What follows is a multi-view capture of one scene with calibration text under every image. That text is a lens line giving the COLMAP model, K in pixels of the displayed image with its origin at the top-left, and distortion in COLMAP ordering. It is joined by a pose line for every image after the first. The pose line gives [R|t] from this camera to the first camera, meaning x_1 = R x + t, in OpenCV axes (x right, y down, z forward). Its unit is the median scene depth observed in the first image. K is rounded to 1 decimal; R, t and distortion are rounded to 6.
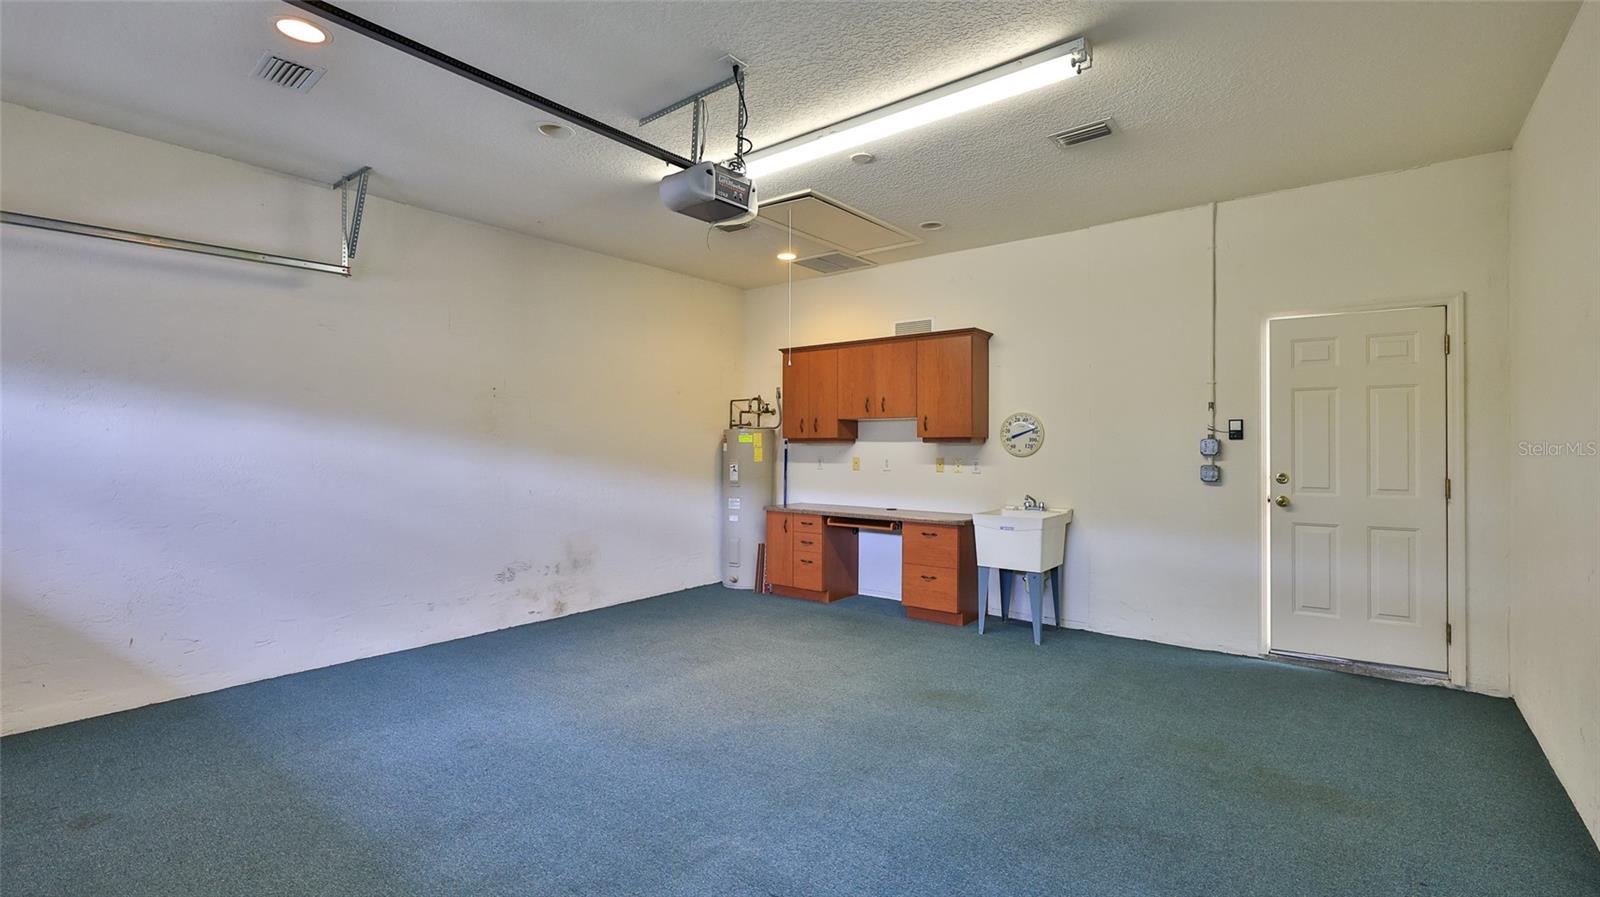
lens RADIAL K [[707.3, 0, 799.1], [0, 707.3, 442.6], [0, 0, 1]] dist [0.001798, 0.000125]
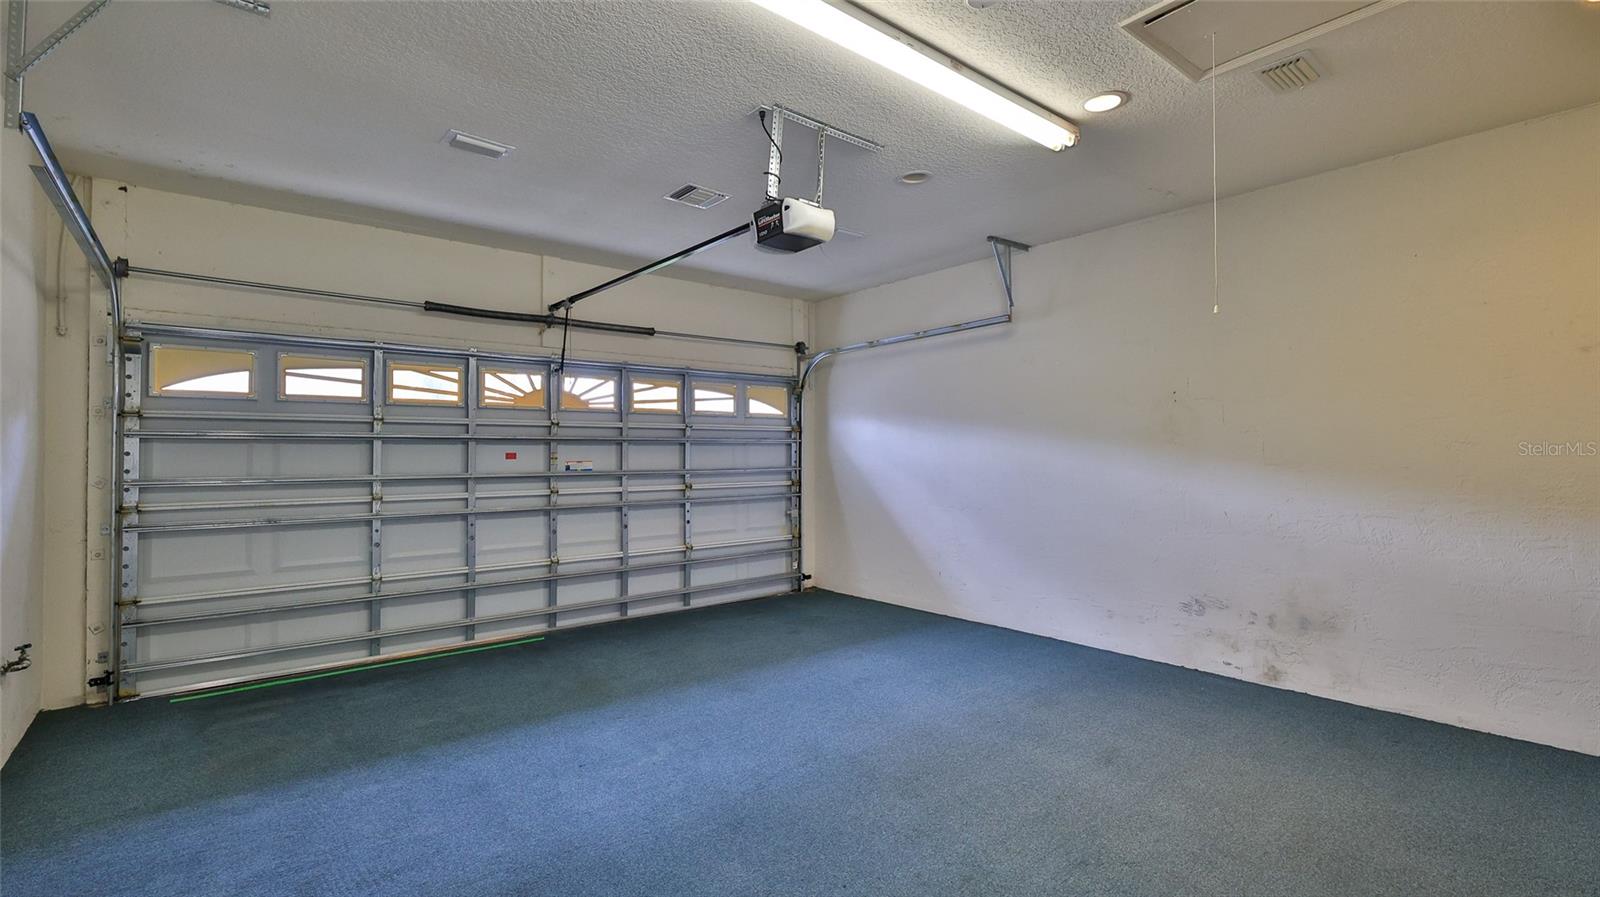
lens RADIAL K [[718.8, 0, 799.6], [0, 718.8, 443.7], [0, 0, 1]] dist [-0.001209, -0.000297]
pose [[-0.211192, -0.015358, -0.977324, 0.497188], [0.003796, 0.999856, -0.016533, 0.001085], [0.977437, -0.007202, -0.211104, 0.657124]]
